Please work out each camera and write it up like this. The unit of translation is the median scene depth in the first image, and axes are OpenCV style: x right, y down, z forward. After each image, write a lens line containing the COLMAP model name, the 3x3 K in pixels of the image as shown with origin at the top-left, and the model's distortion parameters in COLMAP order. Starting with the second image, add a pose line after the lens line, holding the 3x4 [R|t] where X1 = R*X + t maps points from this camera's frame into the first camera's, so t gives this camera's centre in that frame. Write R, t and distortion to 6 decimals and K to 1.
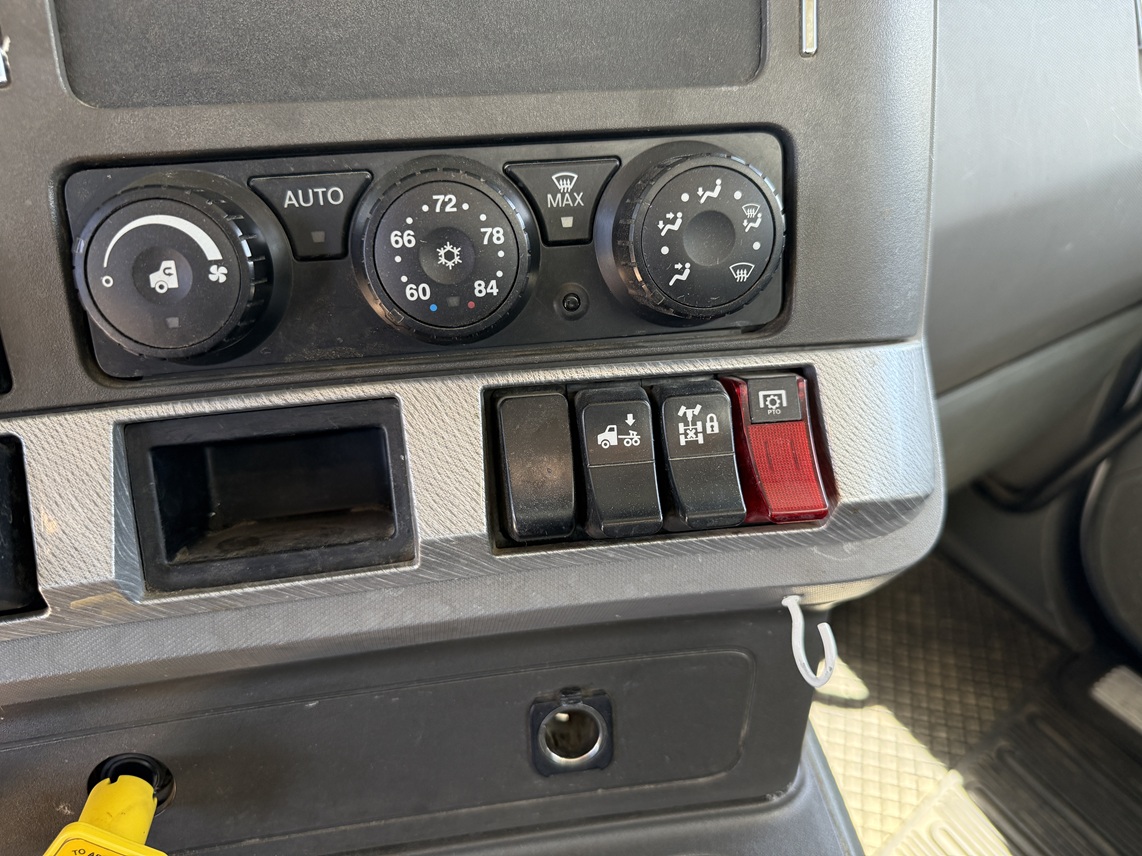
lens RADIAL K [[799.2, 0, 566.9], [0, 799.2, 425.3], [0, 0, 1]] dist [0.151308, -0.244885]
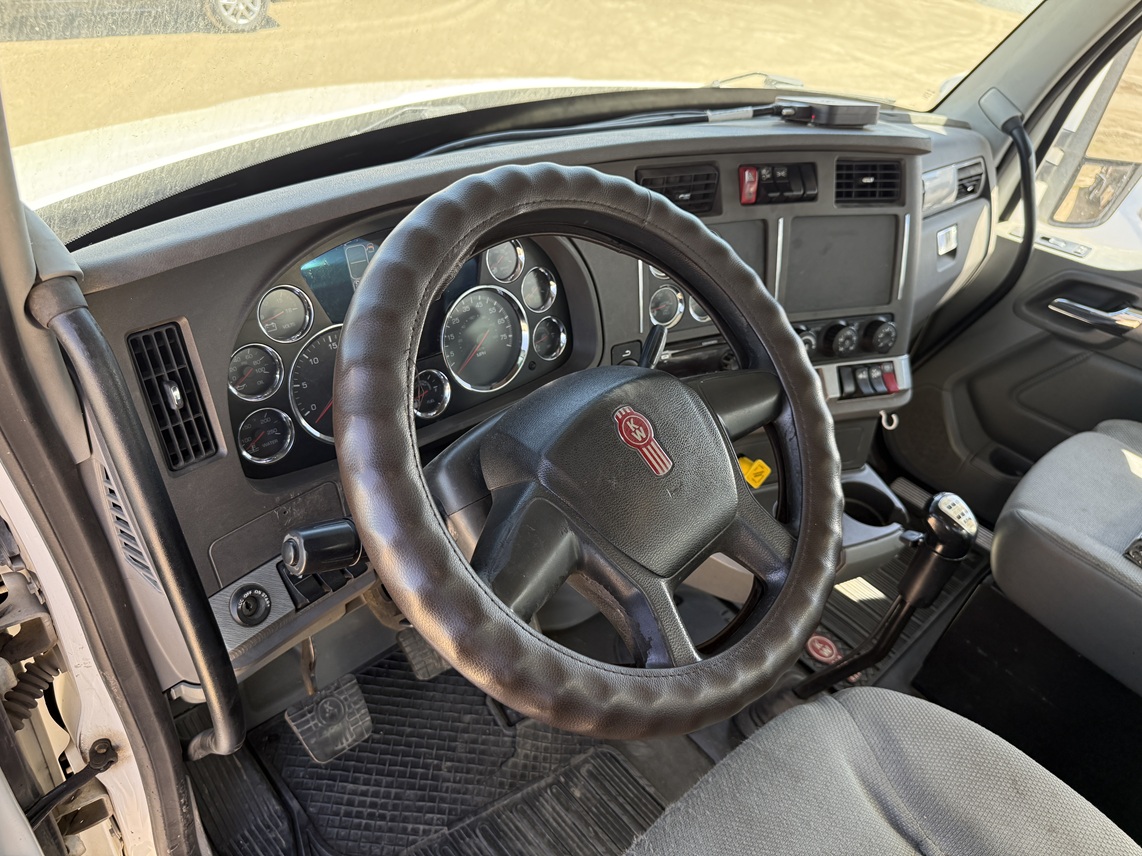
lens RADIAL K [[799.2, 0, 566.9], [0, 799.2, 425.3], [0, 0, 1]] dist [0.151308, -0.244885]
pose [[0.956956, -0.029291, 0.288752, -2.982350], [0.009866, 0.997602, 0.068500, -0.042441], [-0.290066, -0.062703, 0.954950, -3.094216]]
